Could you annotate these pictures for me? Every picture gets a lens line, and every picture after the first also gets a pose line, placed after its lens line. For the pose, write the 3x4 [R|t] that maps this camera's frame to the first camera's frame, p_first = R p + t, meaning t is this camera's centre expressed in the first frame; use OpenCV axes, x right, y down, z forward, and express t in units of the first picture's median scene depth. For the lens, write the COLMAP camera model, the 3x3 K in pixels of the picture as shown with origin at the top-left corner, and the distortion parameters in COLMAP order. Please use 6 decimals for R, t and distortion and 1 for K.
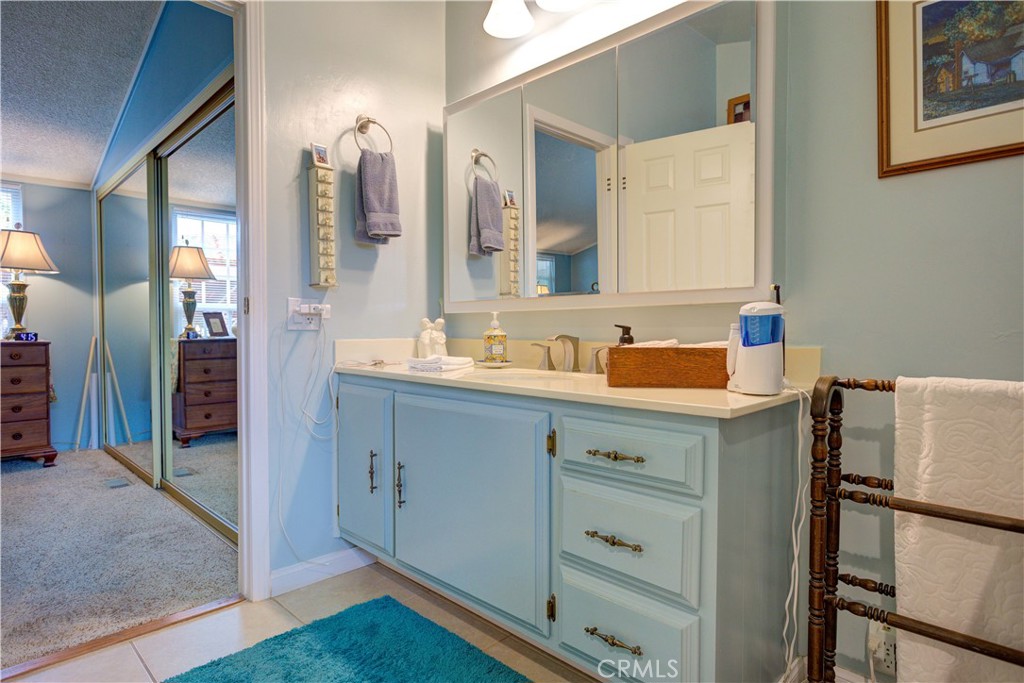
lens RADIAL K [[557.2, 0, 510.9], [0, 557.2, 335.0], [0, 0, 1]] dist [-0.005187, 0.001523]
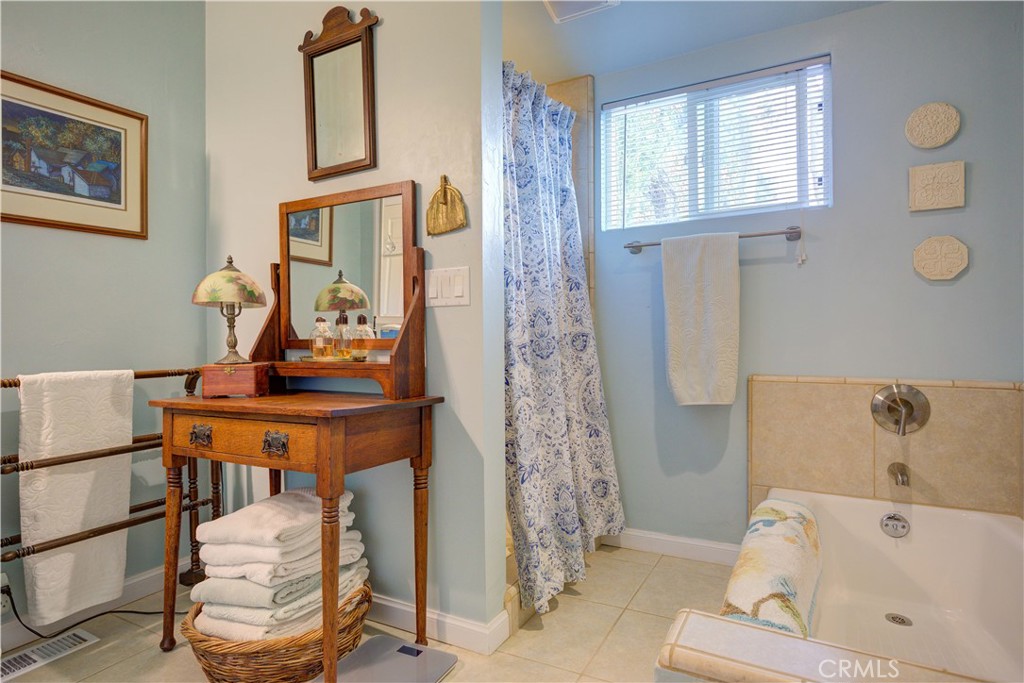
lens RADIAL K [[557.2, 0, 509.9], [0, 557.2, 335.3], [0, 0, 1]] dist [-0.005187, 0.001523]
pose [[-0.267105, -0.000065, 0.963667, -0.659828], [0.018878, 0.999808, 0.005299, -0.005194], [-0.963483, 0.019607, -0.267052, 0.144704]]
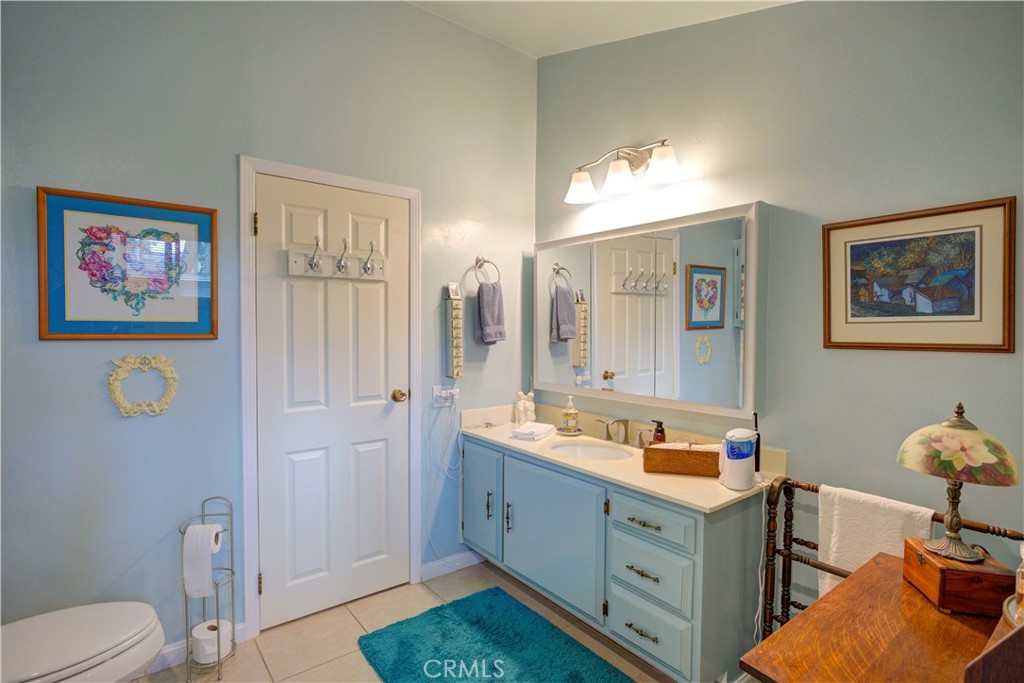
lens RADIAL K [[504.0, 0, 516.0], [0, 504.0, 341.8], [0, 0, 1]] dist [-0.009177, 0.004341]
pose [[0.992506, 0.010956, -0.121704, -0.013289], [-0.009084, 0.999832, 0.015925, -0.252153], [0.121858, -0.014700, 0.992439, -0.392383]]
